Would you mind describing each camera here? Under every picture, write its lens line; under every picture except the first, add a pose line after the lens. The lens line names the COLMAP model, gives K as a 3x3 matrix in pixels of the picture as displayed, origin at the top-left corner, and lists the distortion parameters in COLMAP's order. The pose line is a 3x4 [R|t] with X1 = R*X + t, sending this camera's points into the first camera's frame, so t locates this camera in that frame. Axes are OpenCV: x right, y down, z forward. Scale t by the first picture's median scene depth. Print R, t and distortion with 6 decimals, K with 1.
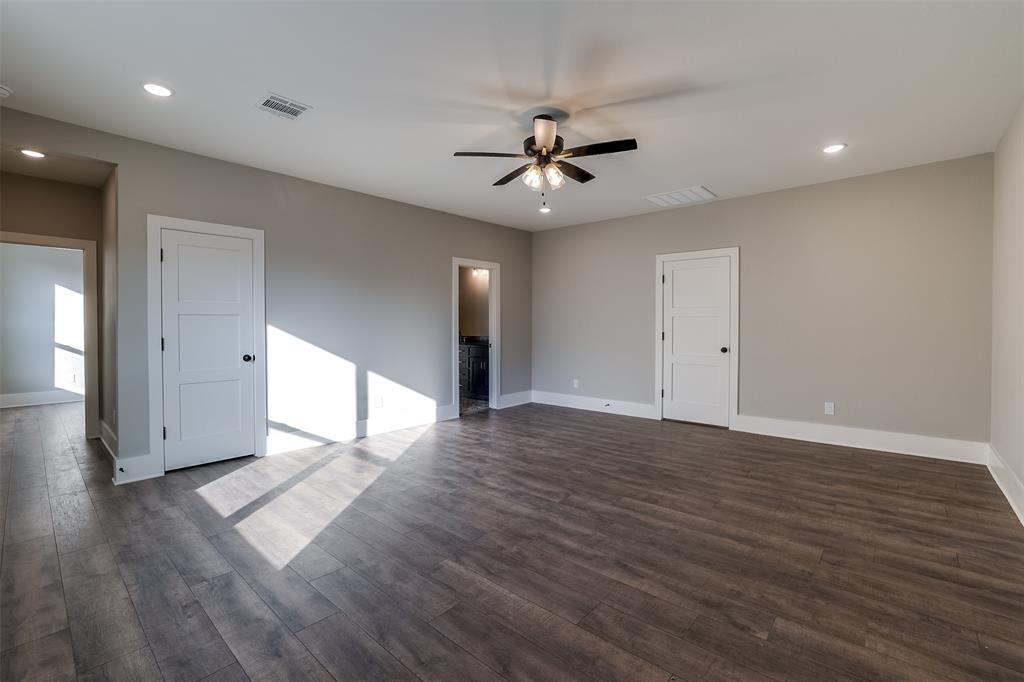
lens RADIAL K [[442.1, 0, 484.1], [0, 442.1, 328.1], [0, 0, 1]] dist [-0.035582, 0.009591]
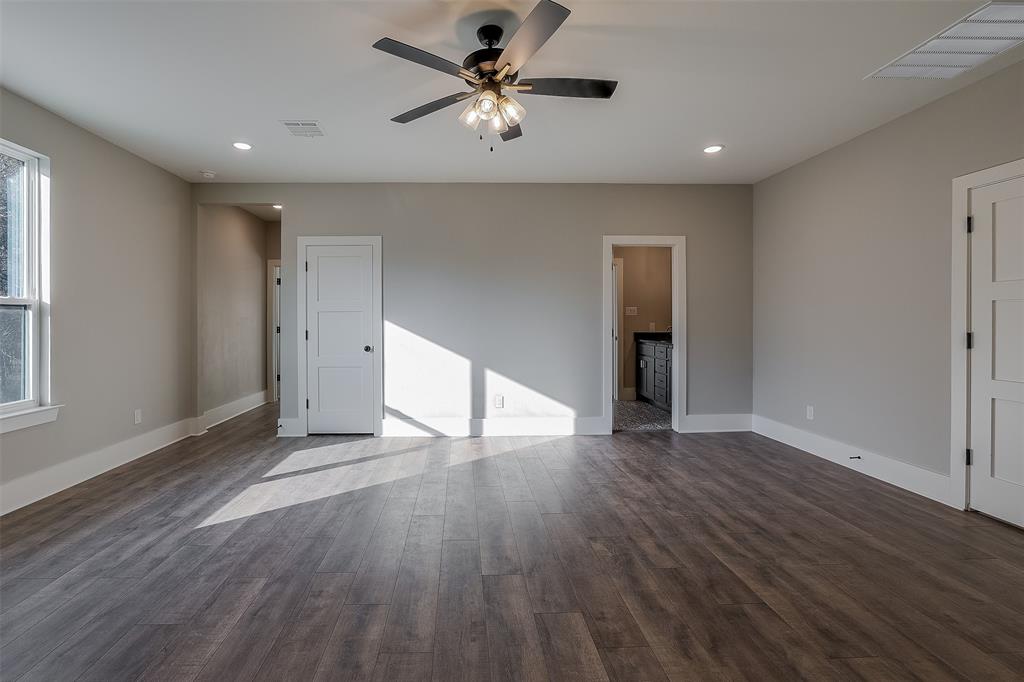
lens RADIAL K [[442.1, 0, 476.3], [0, 442.1, 319.7], [0, 0, 1]] dist [-0.035582, 0.009591]
pose [[0.709452, -0.004879, -0.704737, 0.475169], [-0.000487, 0.999972, -0.007413, -0.000374], [0.704754, 0.005602, 0.709430, 0.368378]]
